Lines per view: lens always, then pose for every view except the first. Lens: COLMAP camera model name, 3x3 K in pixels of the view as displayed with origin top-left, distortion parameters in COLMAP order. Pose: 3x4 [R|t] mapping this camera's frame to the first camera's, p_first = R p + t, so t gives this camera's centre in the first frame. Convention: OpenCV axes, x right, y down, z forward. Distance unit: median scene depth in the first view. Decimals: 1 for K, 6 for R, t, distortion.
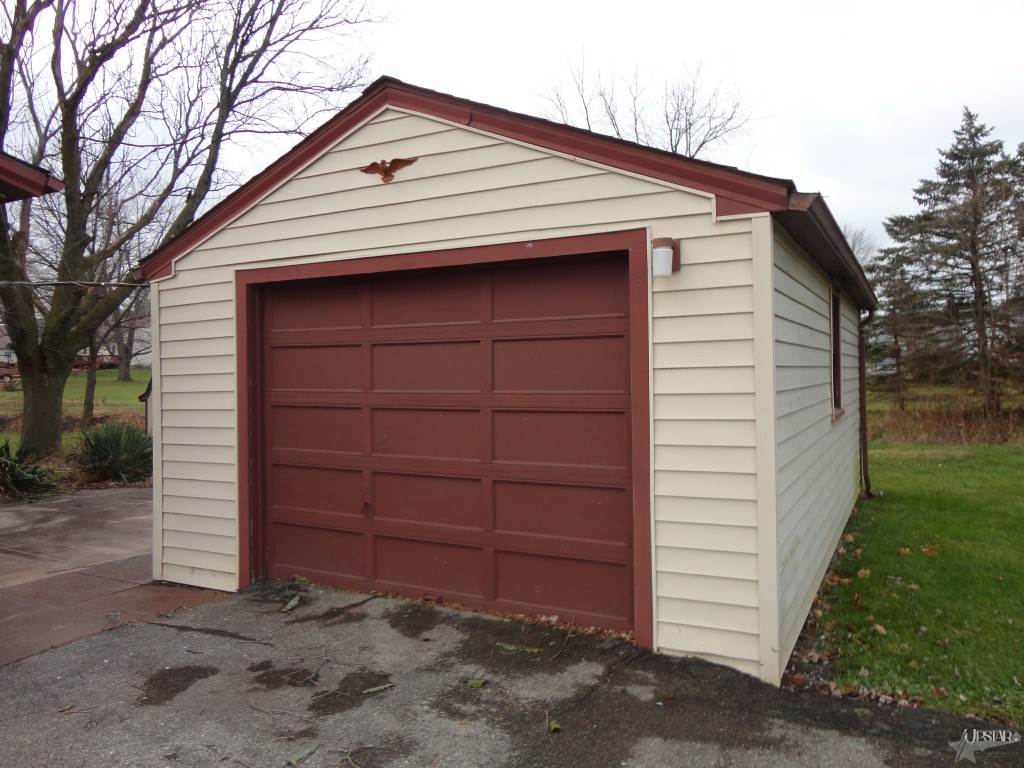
lens RADIAL K [[754.9, 0, 514.2], [0, 754.9, 384.7], [0, 0, 1]] dist [-0.003219, 0.002834]
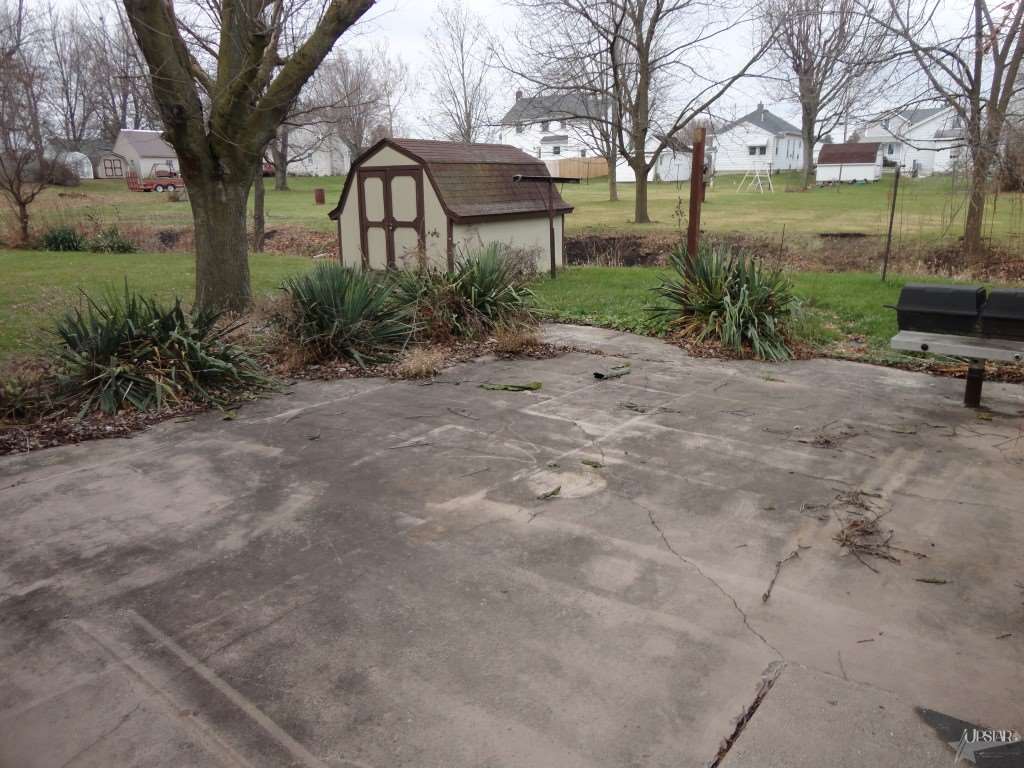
lens RADIAL K [[754.9, 0, 508.3], [0, 754.9, 387.6], [0, 0, 1]] dist [-0.003219, 0.002834]
pose [[0.982969, 0.044197, -0.178379, -0.255809], [0.001748, 0.968357, 0.249562, -0.004716], [0.183765, -0.245623, 0.951788, 0.386814]]
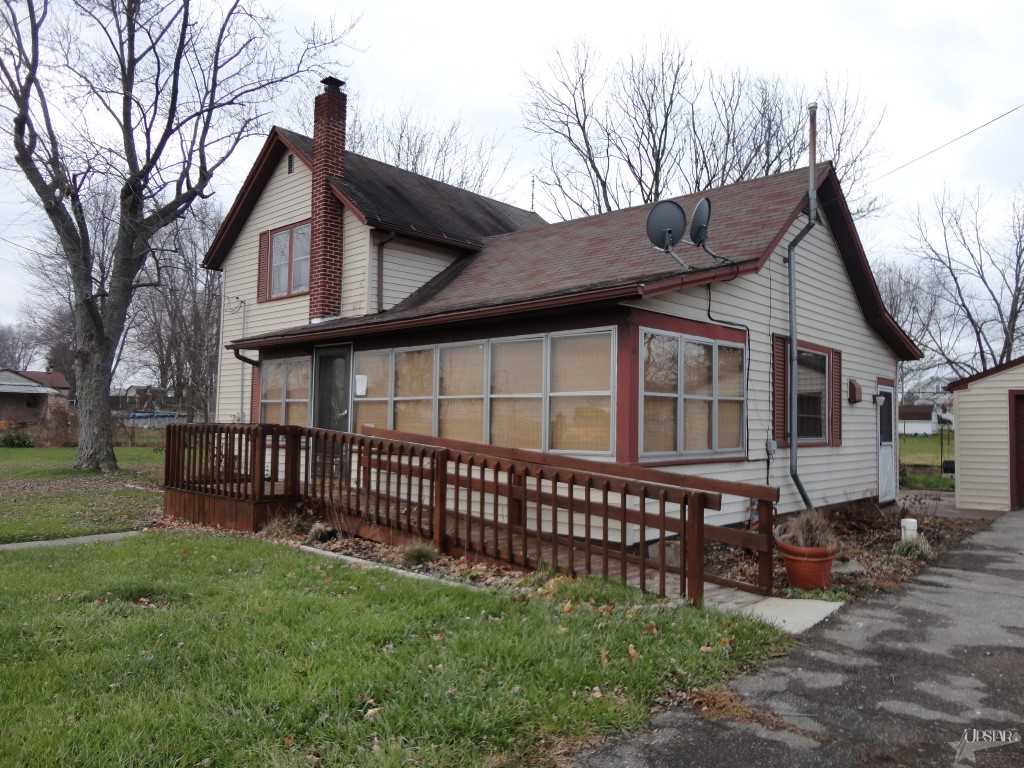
lens RADIAL K [[754.9, 0, 512.2], [0, 754.9, 382.8], [0, 0, 1]] dist [-0.003219, 0.002834]
pose [[0.967368, 0.011159, -0.253131, -0.565712], [-0.029670, 0.997146, -0.069426, 0.025123], [0.251634, 0.074671, 0.964938, -0.820689]]
